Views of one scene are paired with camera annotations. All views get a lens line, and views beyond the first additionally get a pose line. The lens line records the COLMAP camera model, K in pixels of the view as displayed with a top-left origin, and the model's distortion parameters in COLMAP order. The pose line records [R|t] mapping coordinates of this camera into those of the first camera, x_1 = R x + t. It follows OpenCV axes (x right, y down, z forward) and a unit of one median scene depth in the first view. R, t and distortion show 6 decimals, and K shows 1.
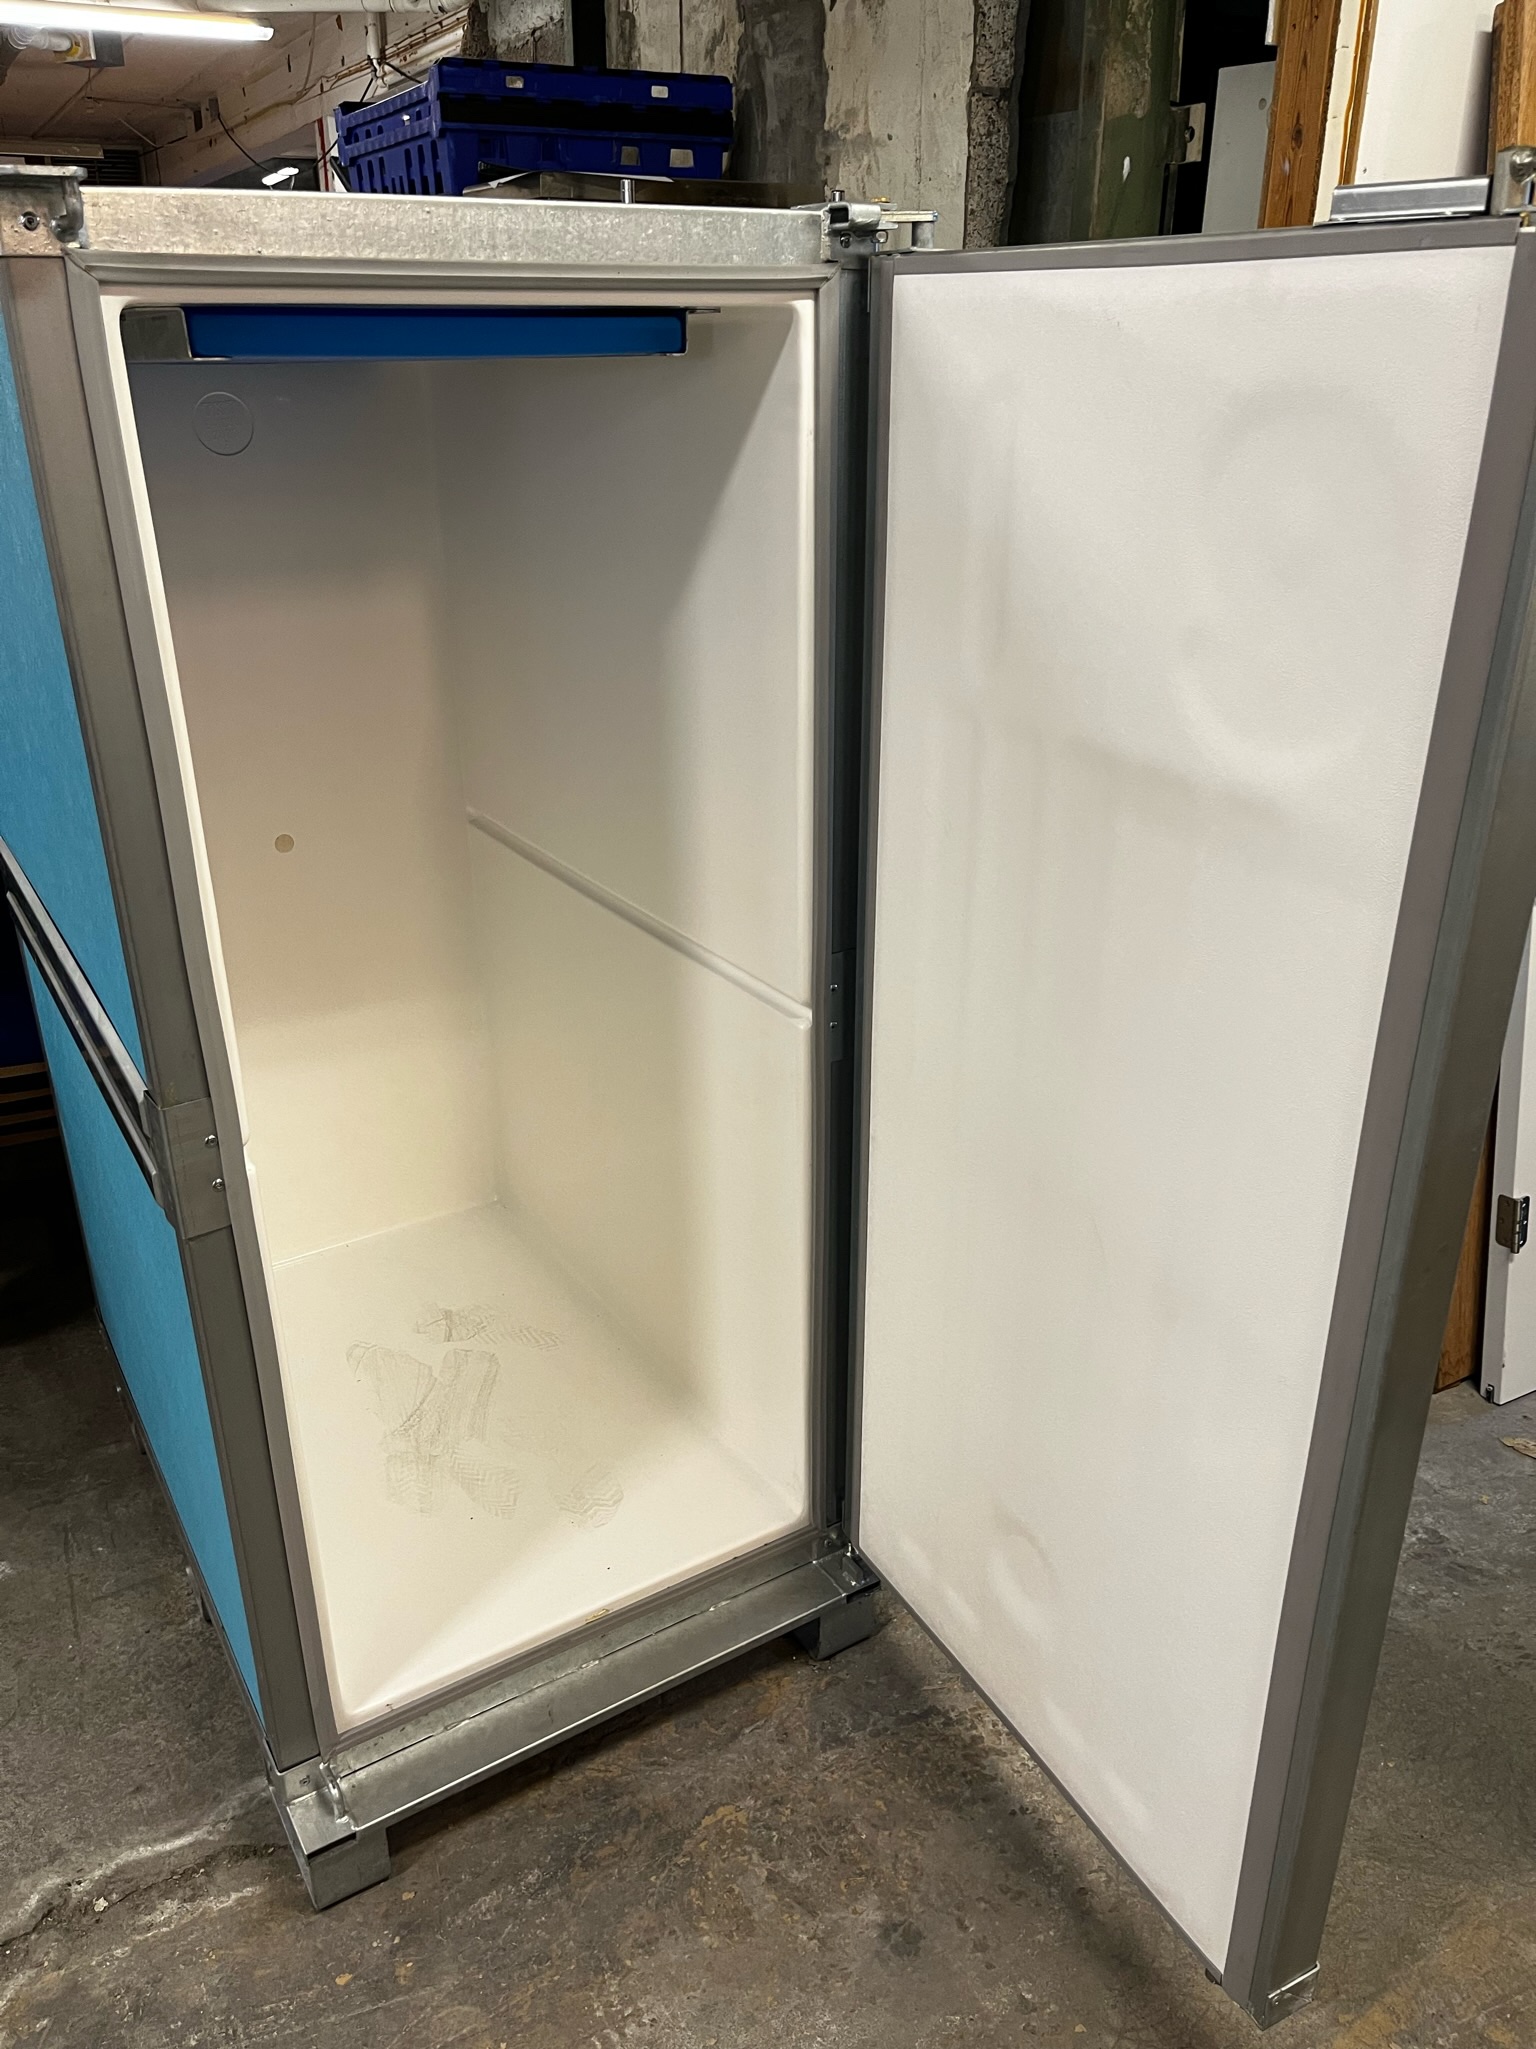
lens RADIAL K [[1554.0, 0, 772.6], [0, 1554.0, 1026.6], [0, 0, 1]] dist [0.105542, -0.149310]
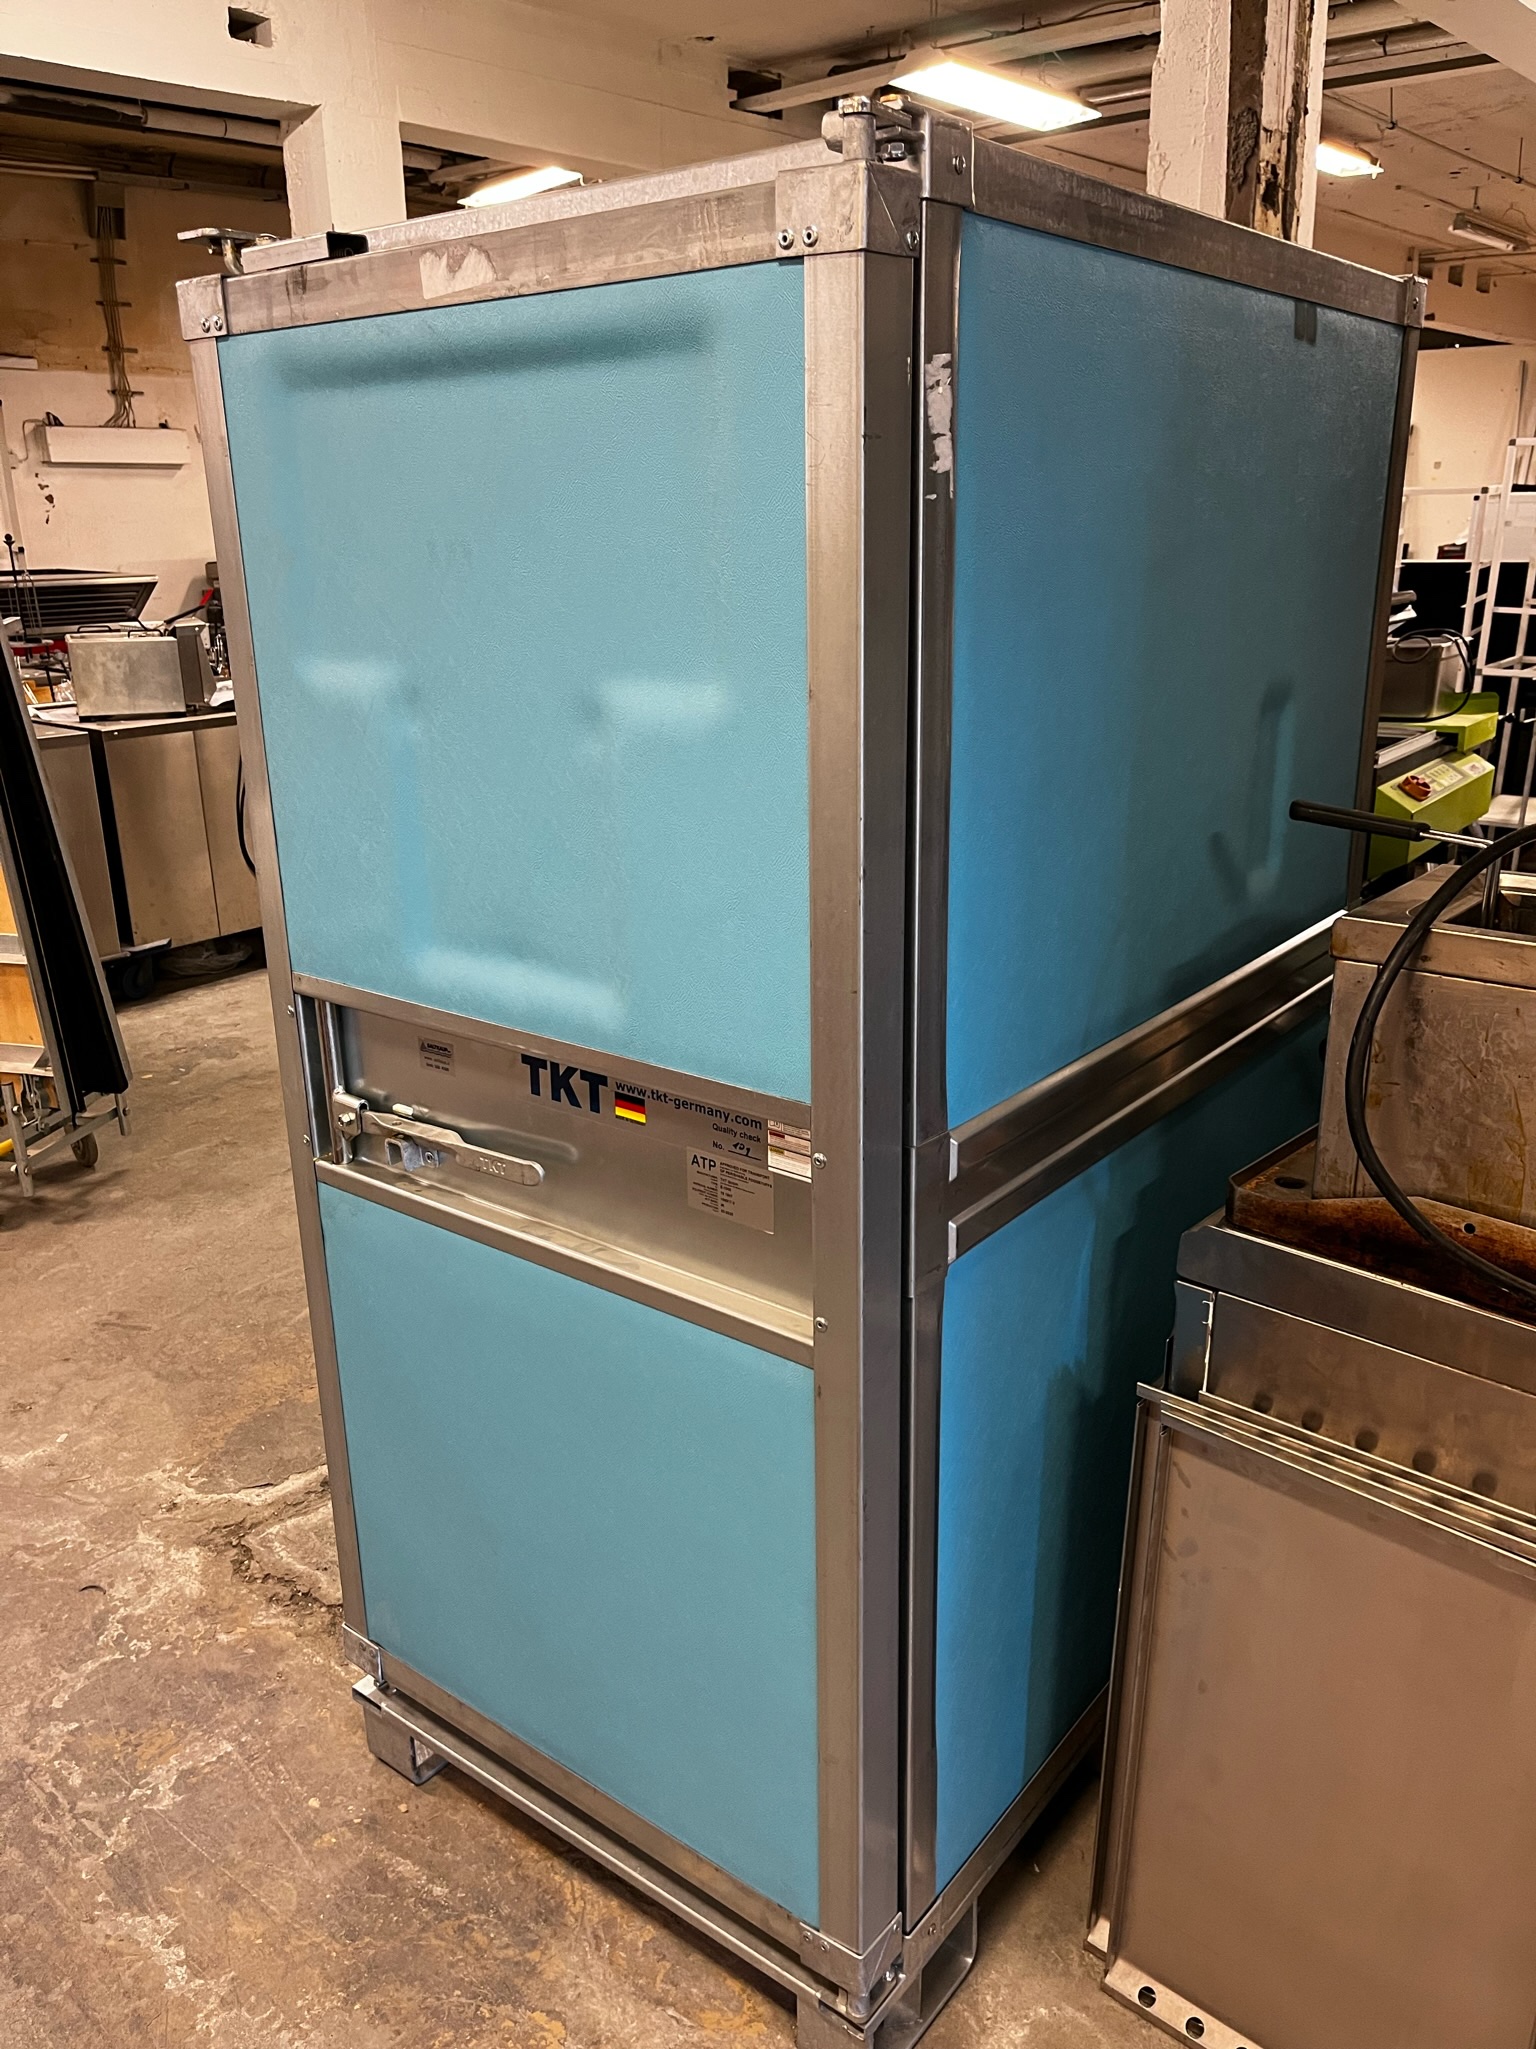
lens RADIAL K [[1547.7, 0, 765.6], [0, 1547.7, 1029.7], [0, 0, 1]] dist [0.118011, -0.167937]
pose [[0.345152, 0.290343, -0.892508, 0.599916], [-0.362818, 0.918295, 0.158423, -0.174038], [0.865582, 0.269138, 0.422293, 0.574244]]
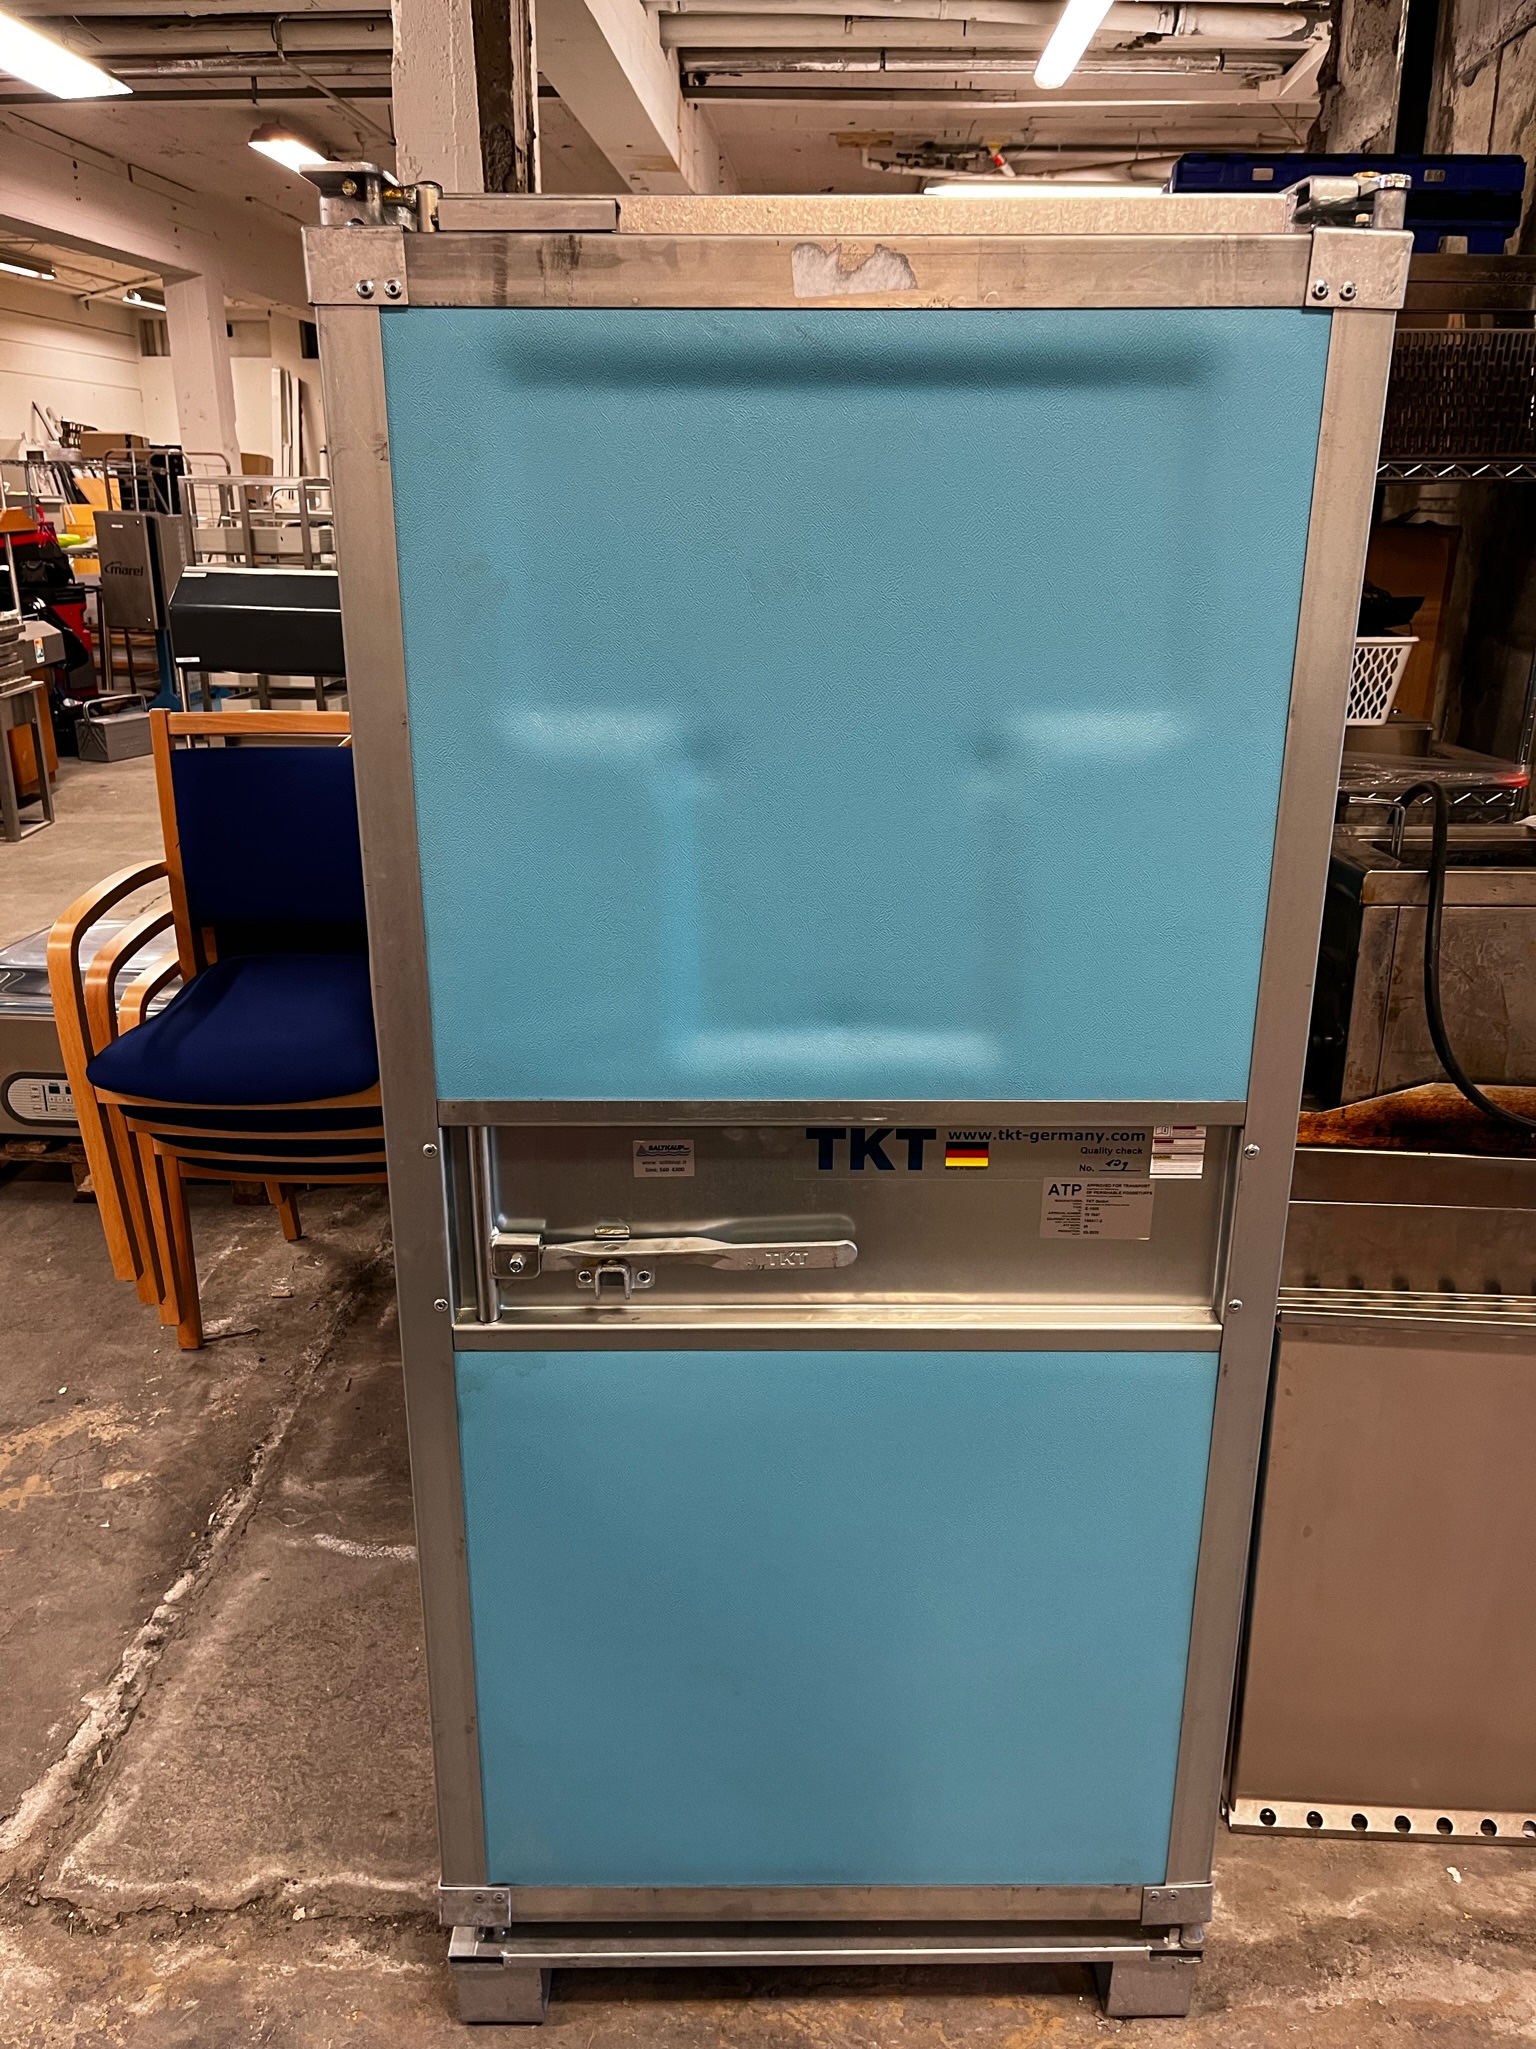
lens RADIAL K [[1554.0, 0, 772.6], [0, 1554.0, 1026.6], [0, 0, 1]] dist [0.105542, -0.149310]
pose [[0.853529, 0.171002, -0.492186, 0.205301], [-0.216018, 0.975740, -0.035604, -0.016605], [0.474157, 0.136710, 0.869762, 0.181026]]
